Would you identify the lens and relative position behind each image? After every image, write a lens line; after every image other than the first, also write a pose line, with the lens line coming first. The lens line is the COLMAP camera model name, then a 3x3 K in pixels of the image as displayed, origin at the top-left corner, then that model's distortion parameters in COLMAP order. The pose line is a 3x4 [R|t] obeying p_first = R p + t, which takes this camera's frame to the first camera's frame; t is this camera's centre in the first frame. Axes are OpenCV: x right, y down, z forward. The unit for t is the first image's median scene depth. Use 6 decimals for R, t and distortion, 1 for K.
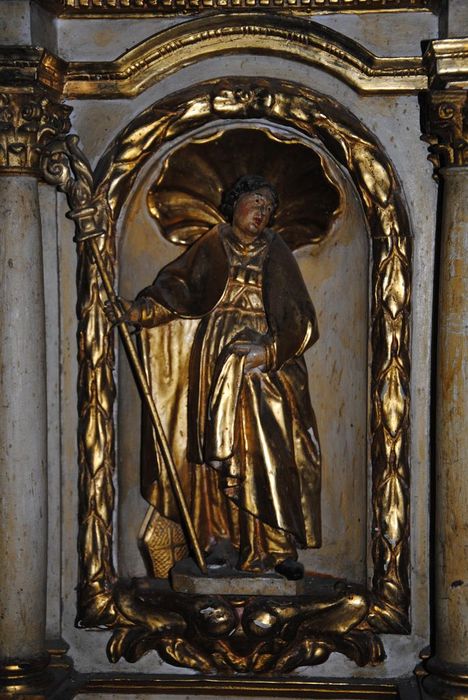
lens RADIAL K [[1709.2, 0, 295.1], [0, 1709.2, 340.0], [0, 0, 1]] dist [0.538981, 0.000000]
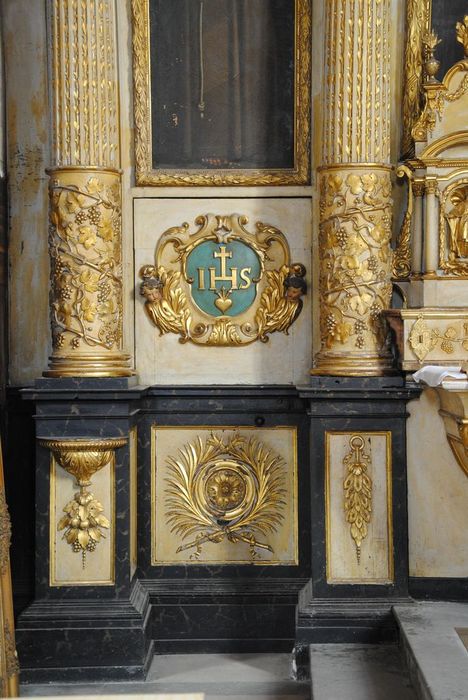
lens RADIAL K [[1582.0, 0, 229.9], [0, 1582.0, 362.7], [0, 0, 1]] dist [0.563671, 0.000000]
pose [[0.999970, -0.003240, -0.006980, -0.819602], [0.003039, 0.999587, -0.028583, 0.652795], [0.007069, 0.028560, 0.999567, -4.597560]]
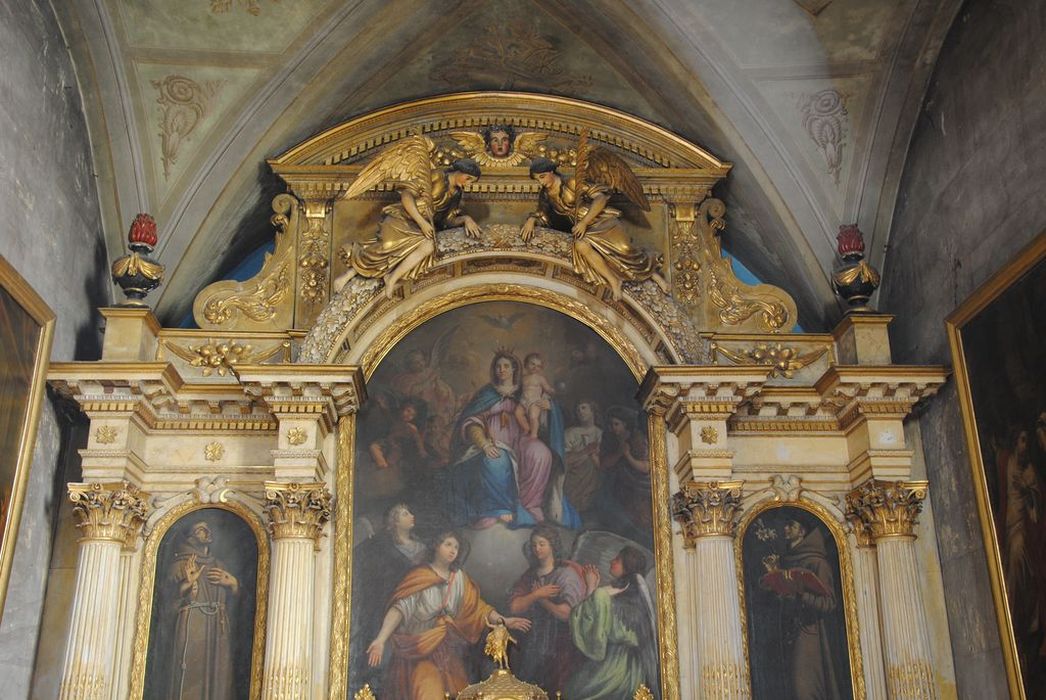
lens RADIAL K [[1297.7, 0, 531.0], [0, 1297.7, 345.4], [0, 0, 1]] dist [0.069803, 0.000000]
pose [[0.996683, 0.019040, 0.079127, 0.242918], [0.010316, 0.934850, -0.354893, 0.022105], [-0.080729, 0.354532, 0.931553, -5.704093]]
